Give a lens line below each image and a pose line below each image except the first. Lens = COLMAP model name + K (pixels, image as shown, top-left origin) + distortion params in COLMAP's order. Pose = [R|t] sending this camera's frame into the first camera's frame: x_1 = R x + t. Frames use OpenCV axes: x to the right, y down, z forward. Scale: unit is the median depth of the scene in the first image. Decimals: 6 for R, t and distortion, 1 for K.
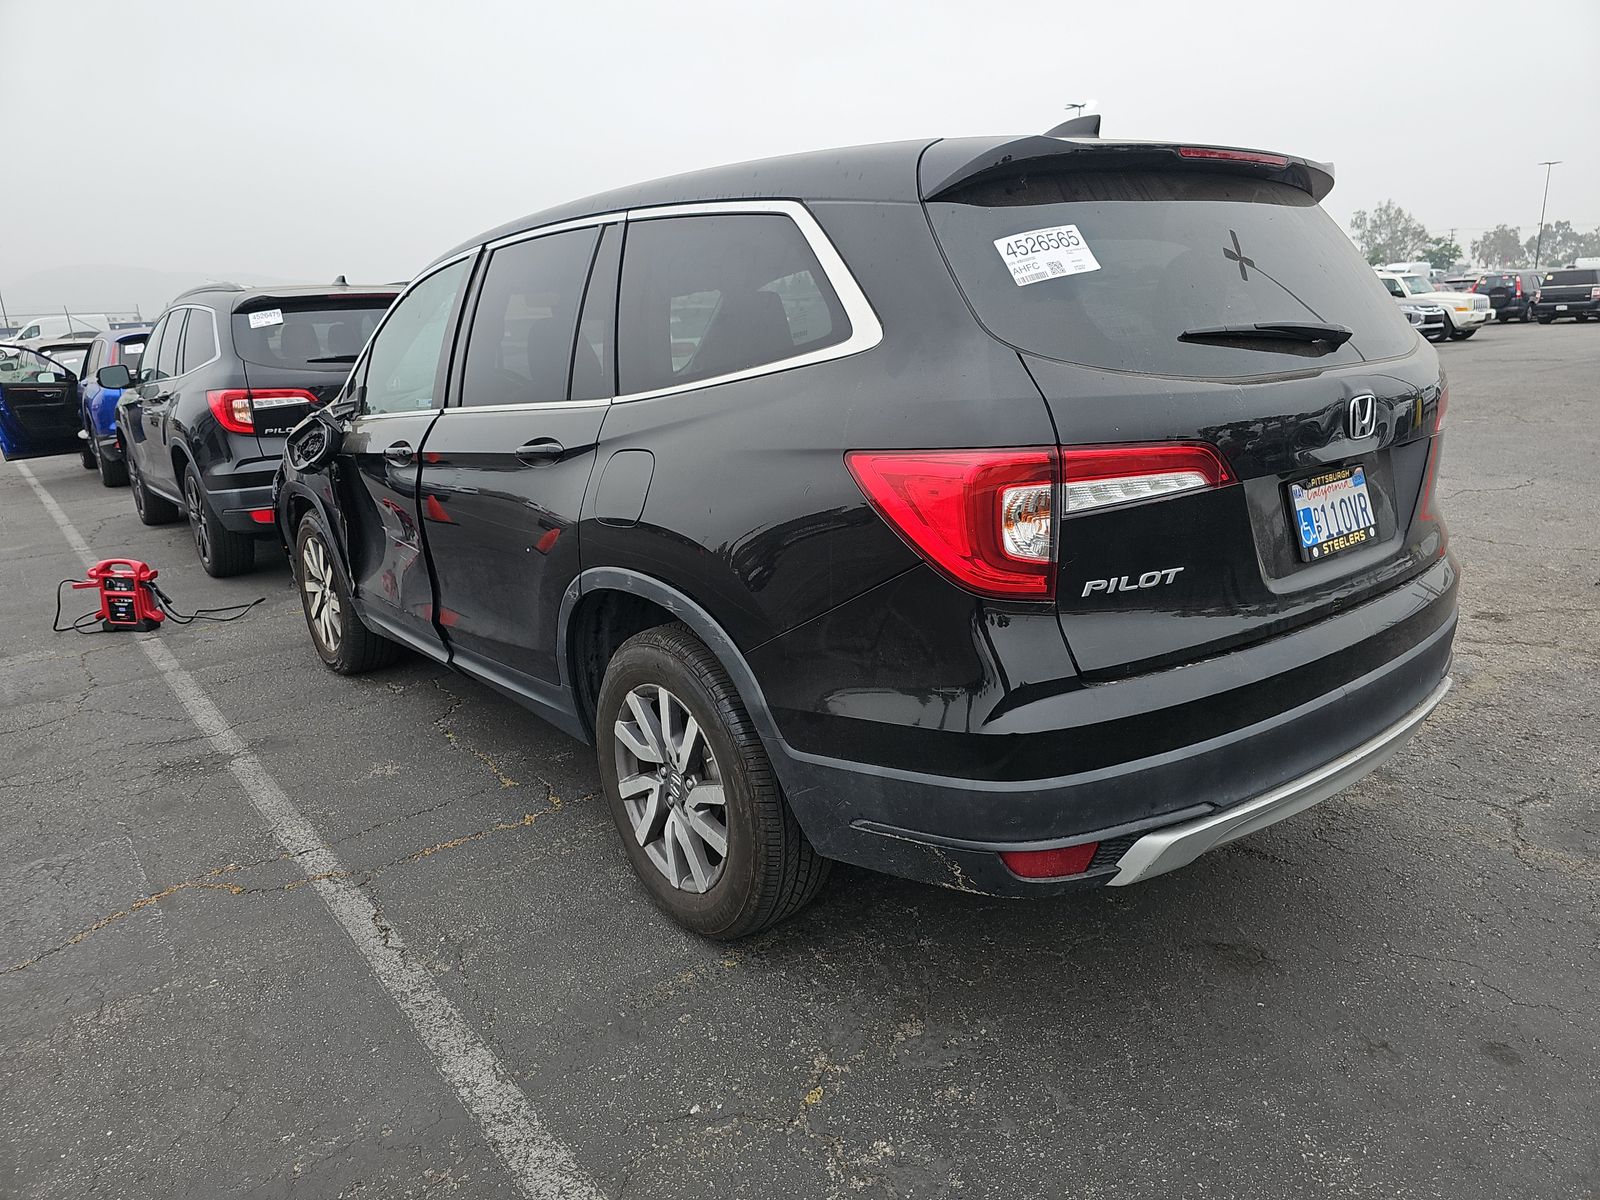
lens RADIAL K [[1079.9, 0, 800.0], [0, 1079.9, 600.0], [0, 0, 1]] dist [0.037337, -0.032283]
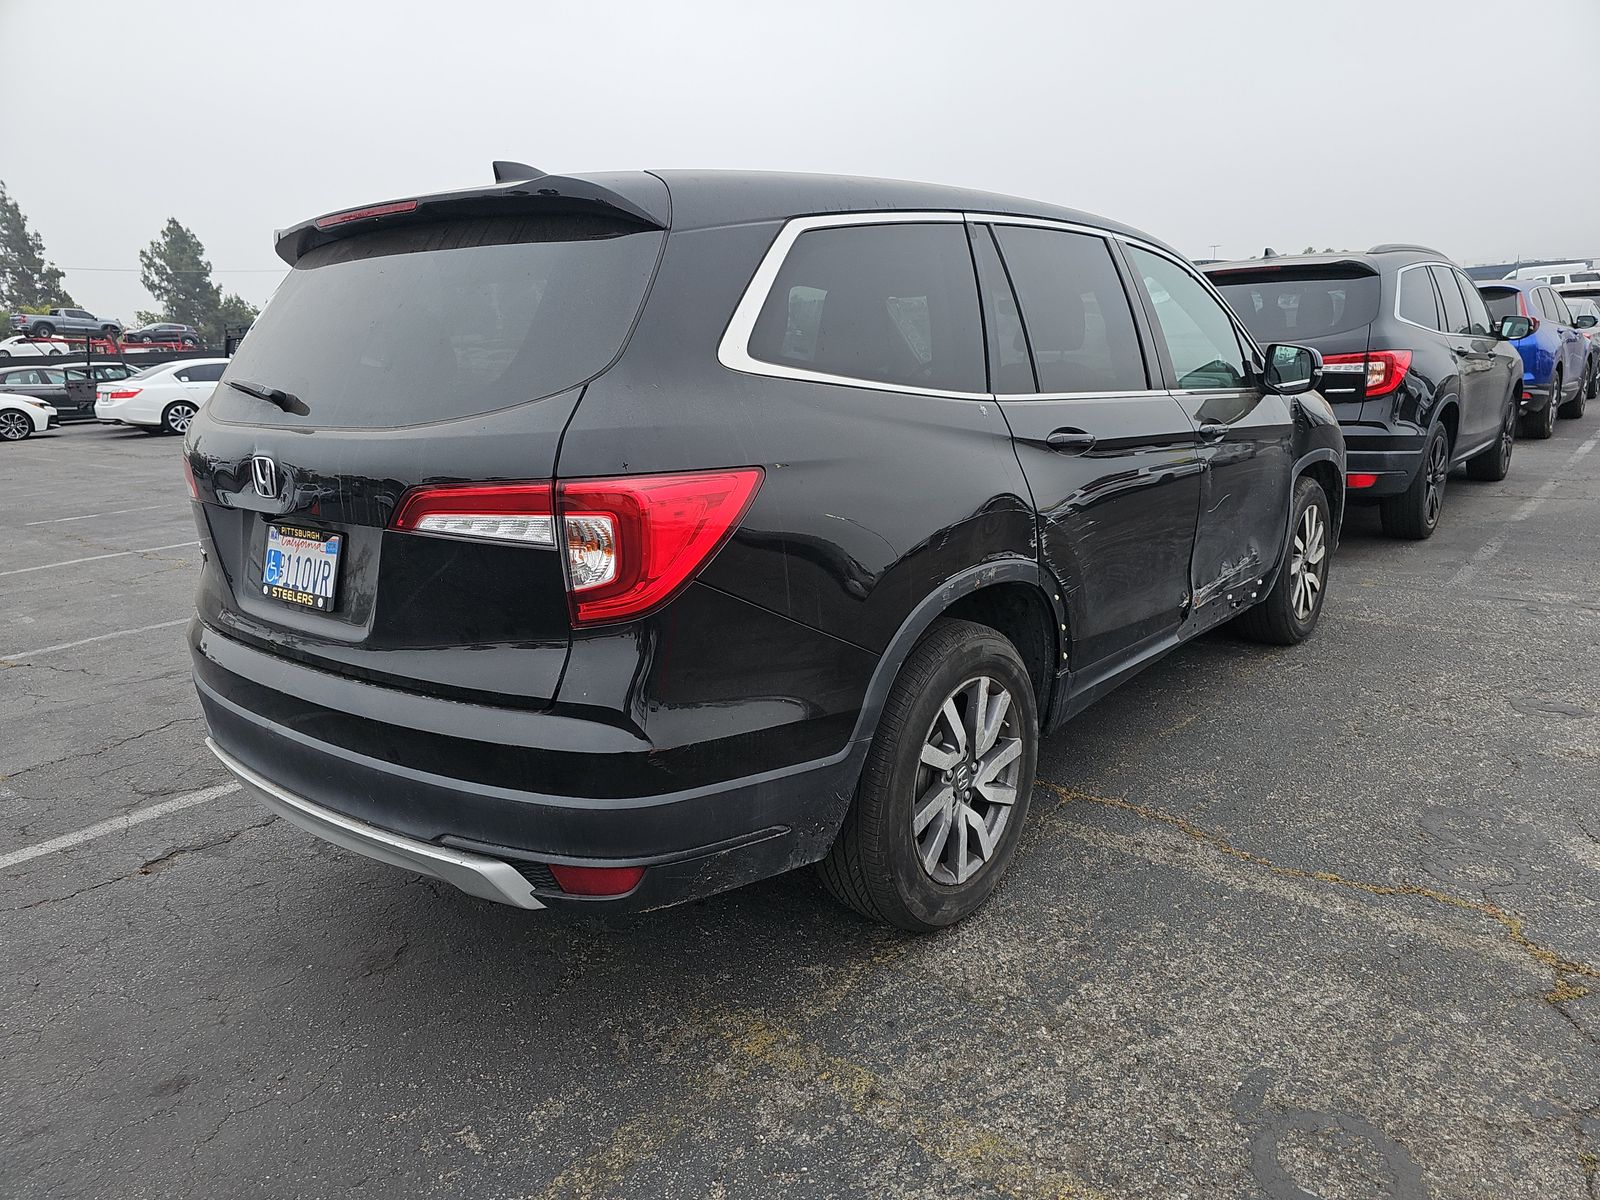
lens RADIAL K [[1067.8, 0, 801.1], [0, 1067.8, 613.2], [0, 0, 1]] dist [0.034476, -0.032079]
pose [[0.206124, 0.283636, -0.936517, 1.757148], [-0.214280, 0.946923, 0.239625, -0.434871], [0.954776, 0.151284, 0.255961, 1.353592]]
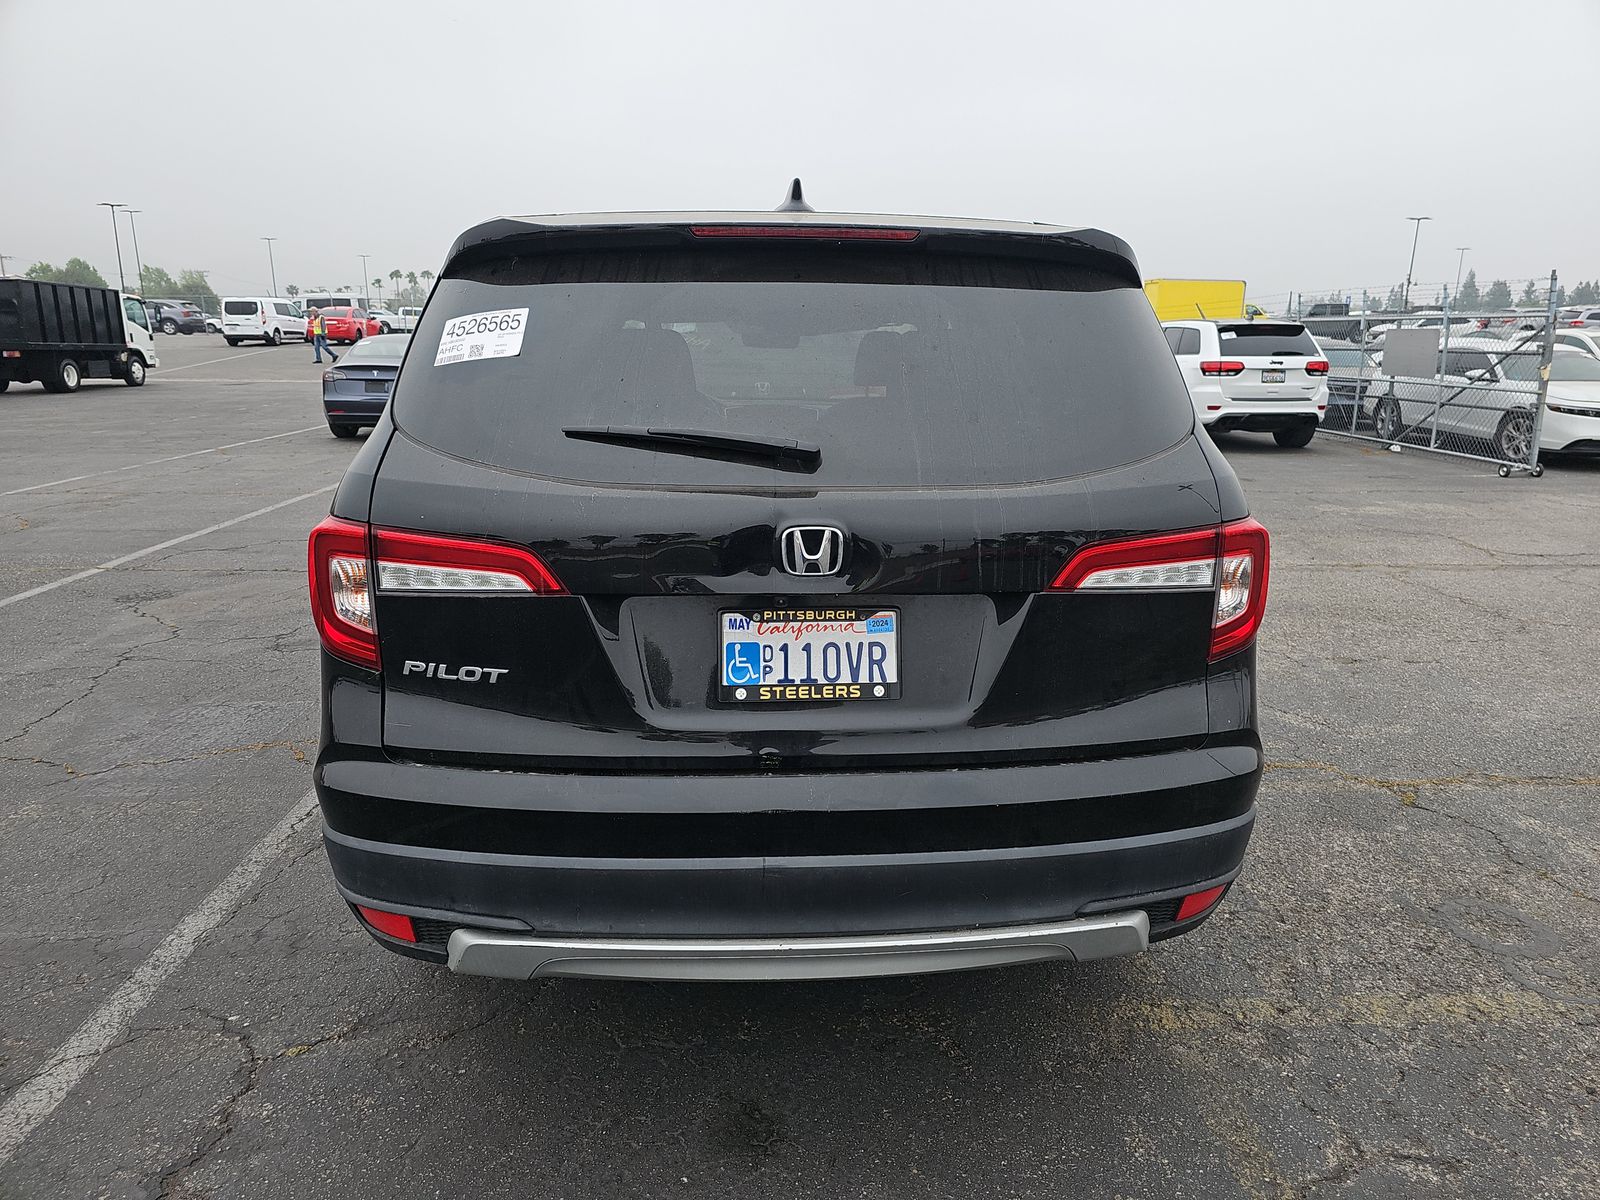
lens RADIAL K [[1079.9, 0, 800.0], [0, 1079.9, 600.0], [0, 0, 1]] dist [0.037337, -0.032283]
pose [[0.817320, 0.192566, -0.543053, 1.051740], [-0.192249, 0.979629, 0.058031, -0.192118], [0.543165, 0.056972, 0.837691, 0.326964]]
